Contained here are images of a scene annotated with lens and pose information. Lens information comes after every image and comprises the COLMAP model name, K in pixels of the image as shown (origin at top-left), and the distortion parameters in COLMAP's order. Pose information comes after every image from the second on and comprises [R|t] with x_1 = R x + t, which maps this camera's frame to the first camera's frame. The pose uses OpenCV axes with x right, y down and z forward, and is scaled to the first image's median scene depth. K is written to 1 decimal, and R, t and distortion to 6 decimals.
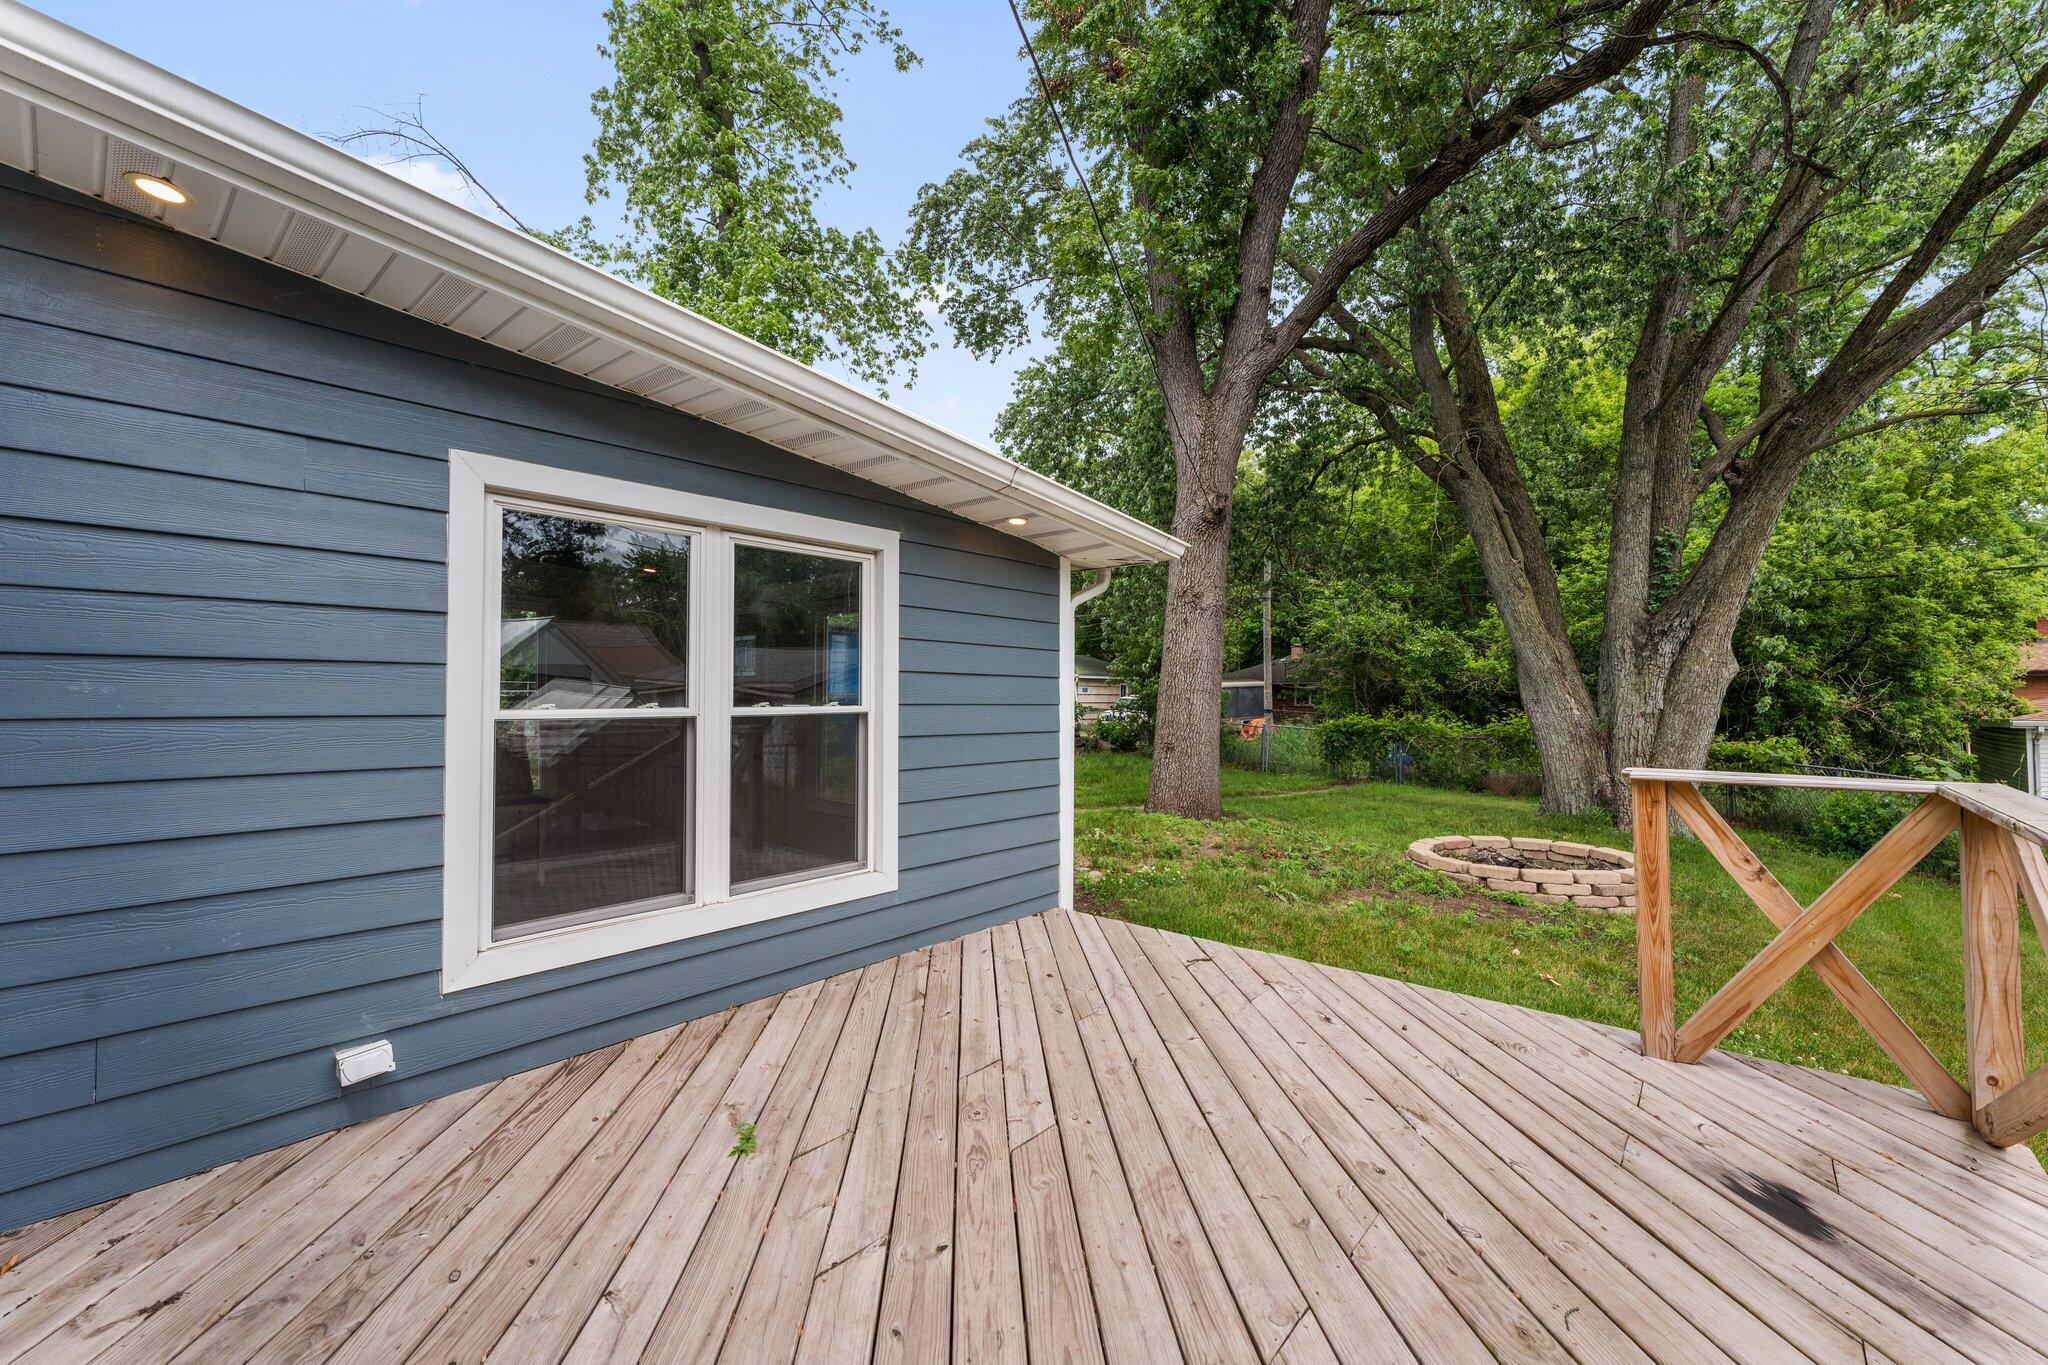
lens RADIAL K [[818.2, 0, 1020.0], [0, 818.2, 679.5], [0, 0, 1]] dist [0.001024, 0.000365]
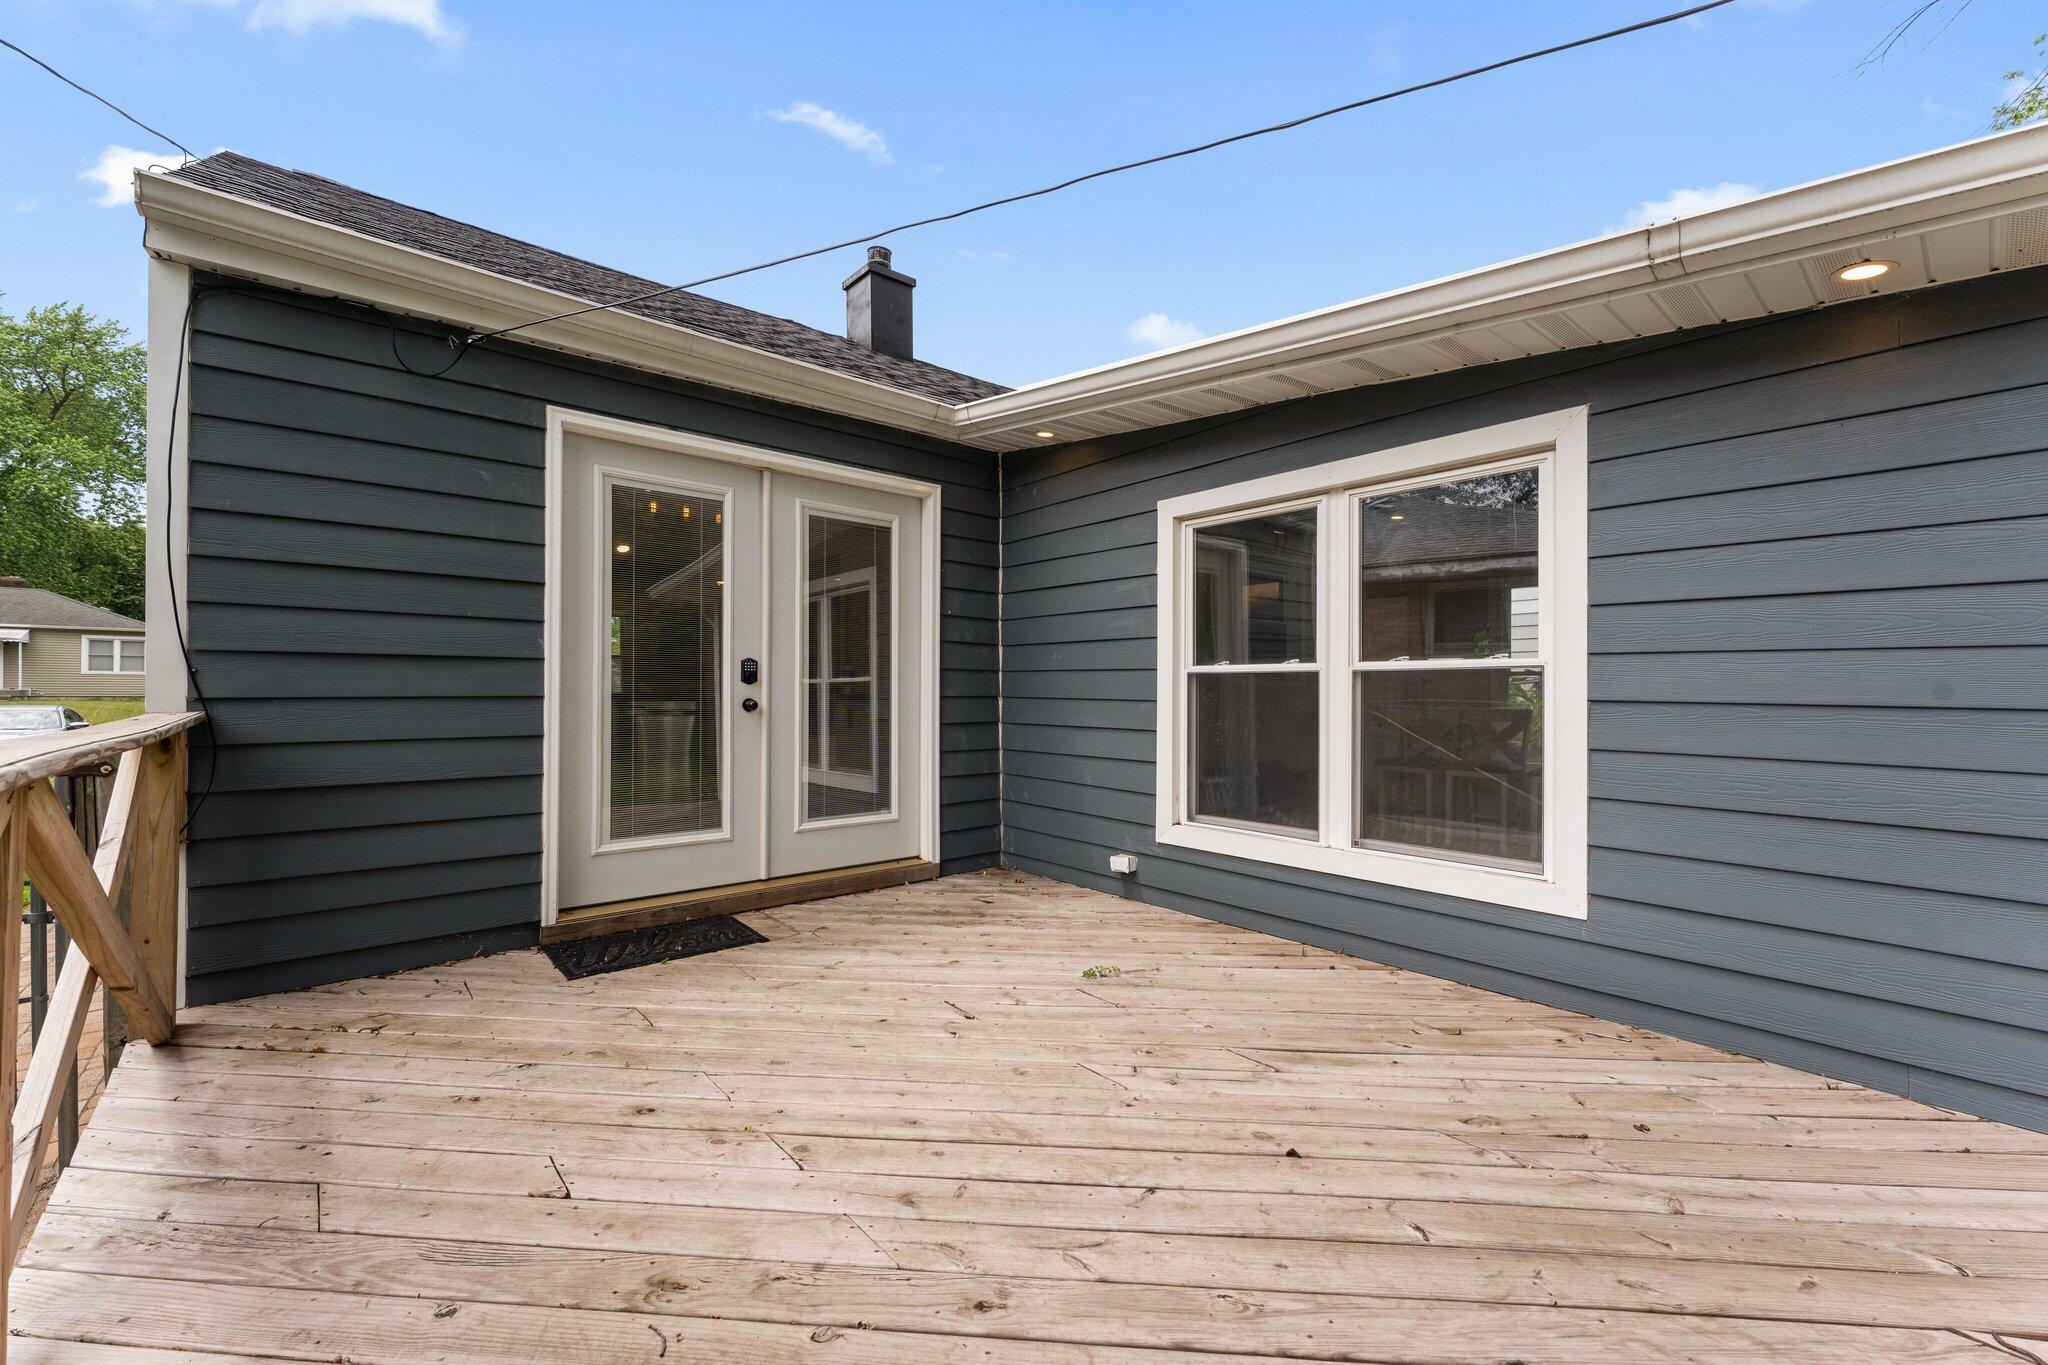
lens RADIAL K [[818.2, 0, 1020.0], [0, 818.2, 679.5], [0, 0, 1]] dist [0.001024, 0.000365]
pose [[-0.125215, -0.008876, -0.992090, 0.718962], [0.020319, 0.999727, -0.011509, 0.060052], [0.991922, -0.021599, -0.125000, 0.730331]]
